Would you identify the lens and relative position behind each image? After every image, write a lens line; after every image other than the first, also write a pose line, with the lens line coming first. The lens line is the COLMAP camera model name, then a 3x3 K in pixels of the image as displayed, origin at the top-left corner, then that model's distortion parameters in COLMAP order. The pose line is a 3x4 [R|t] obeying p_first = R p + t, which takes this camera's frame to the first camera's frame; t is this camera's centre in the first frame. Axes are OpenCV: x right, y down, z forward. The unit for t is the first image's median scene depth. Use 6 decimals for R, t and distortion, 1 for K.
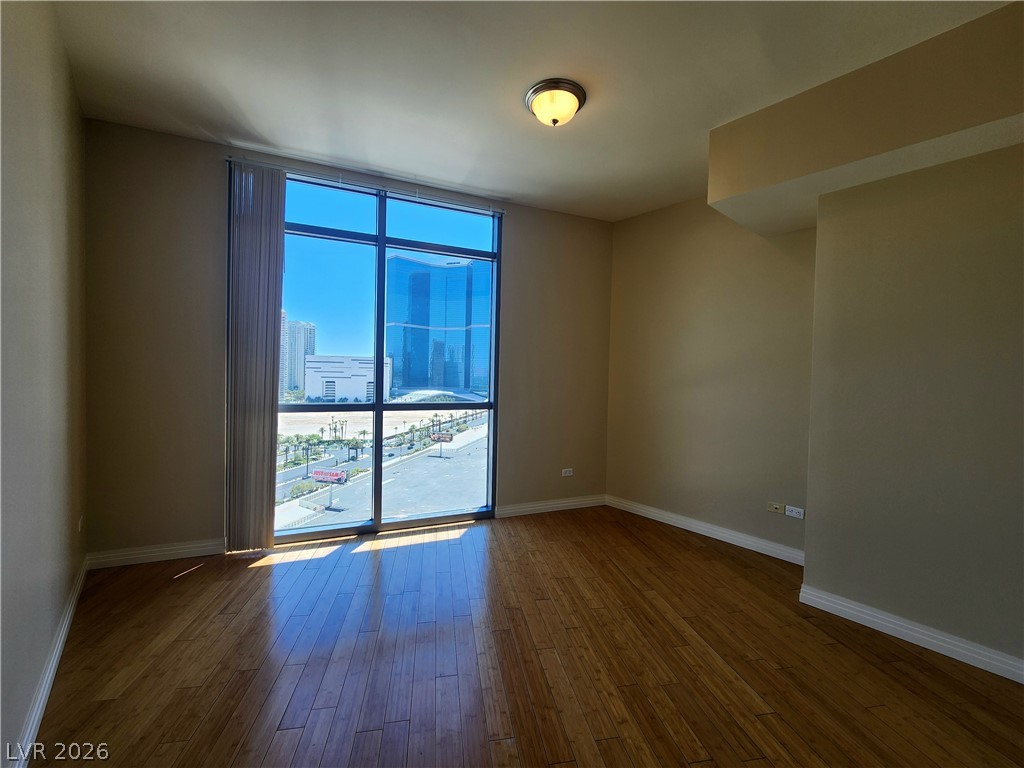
lens RADIAL K [[422.1, 0, 515.4], [0, 422.1, 382.4], [0, 0, 1]] dist [0.002157, -0.000103]
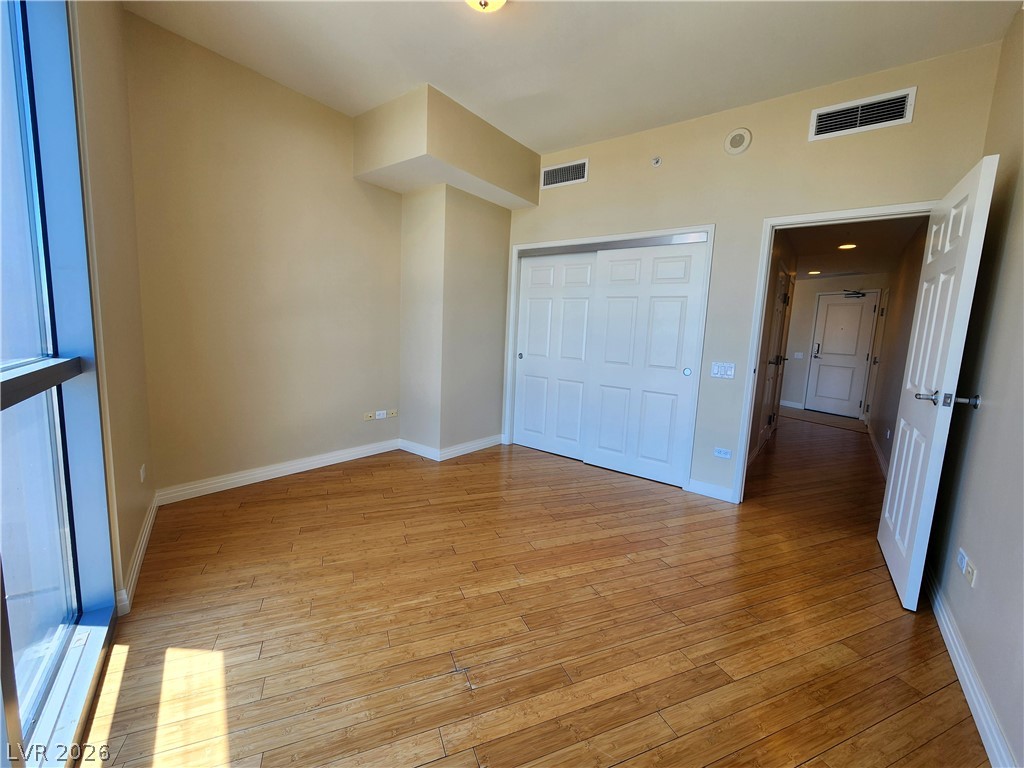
lens RADIAL K [[417.6, 0, 513.4], [0, 417.6, 383.6], [0, 0, 1]] dist [-0.000238, -0.000101]
pose [[-0.200284, -0.156830, 0.967104, -0.660156], [-0.027800, 0.987617, 0.154400, 0.000481], [-0.979343, 0.004038, -0.202164, 0.868234]]
